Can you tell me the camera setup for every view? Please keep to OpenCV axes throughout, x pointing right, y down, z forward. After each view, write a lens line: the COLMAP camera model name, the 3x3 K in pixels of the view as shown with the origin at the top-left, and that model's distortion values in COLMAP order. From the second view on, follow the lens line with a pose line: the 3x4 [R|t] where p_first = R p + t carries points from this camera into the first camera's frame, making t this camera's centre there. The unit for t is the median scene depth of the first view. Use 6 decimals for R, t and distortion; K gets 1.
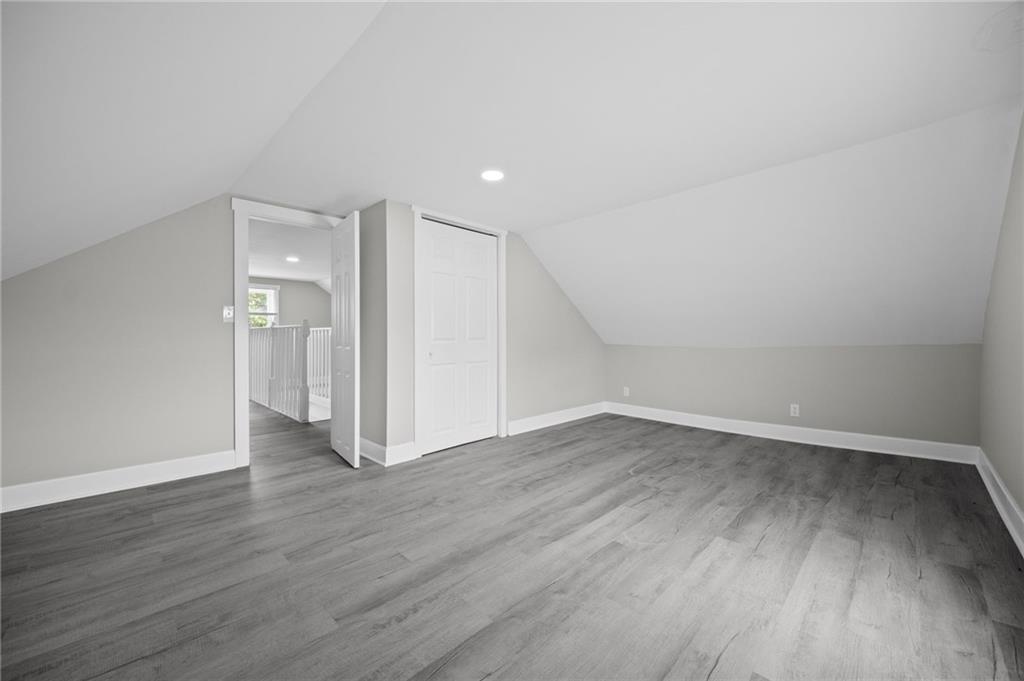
lens RADIAL K [[411.6, 0, 515.5], [0, 411.6, 338.5], [0, 0, 1]] dist [-0.001478, -0.000351]
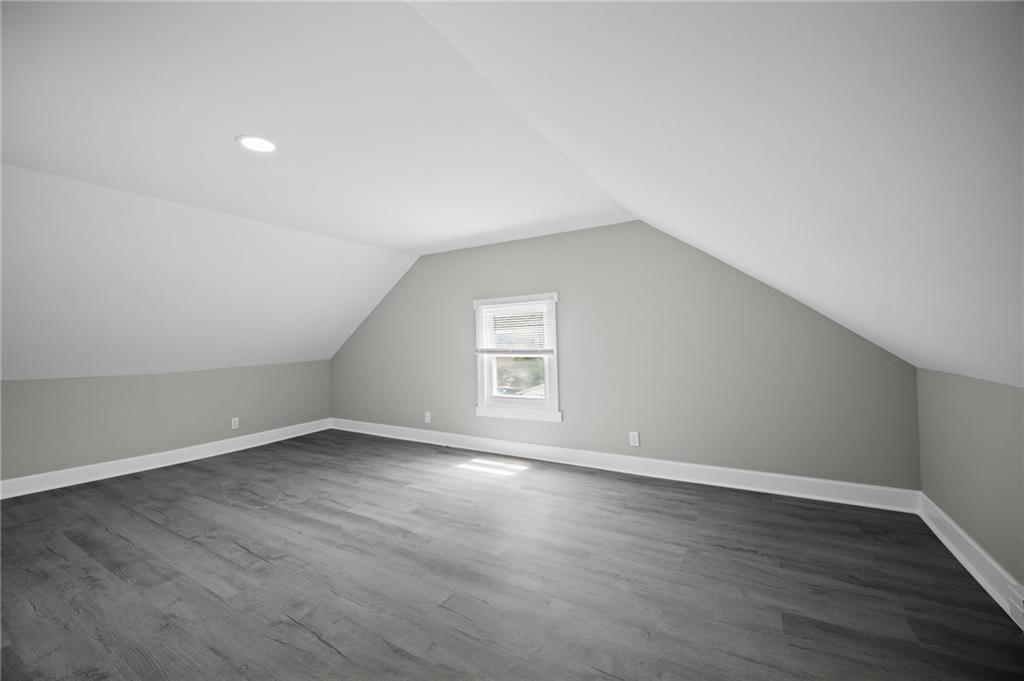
lens RADIAL K [[411.6, 0, 513.0], [0, 411.6, 341.9], [0, 0, 1]] dist [-0.001478, -0.000351]
pose [[-0.255201, 0.017036, 0.966738, -0.841685], [0.023315, 0.999662, -0.011462, -0.024593], [-0.966607, 0.019614, -0.255512, 0.749593]]
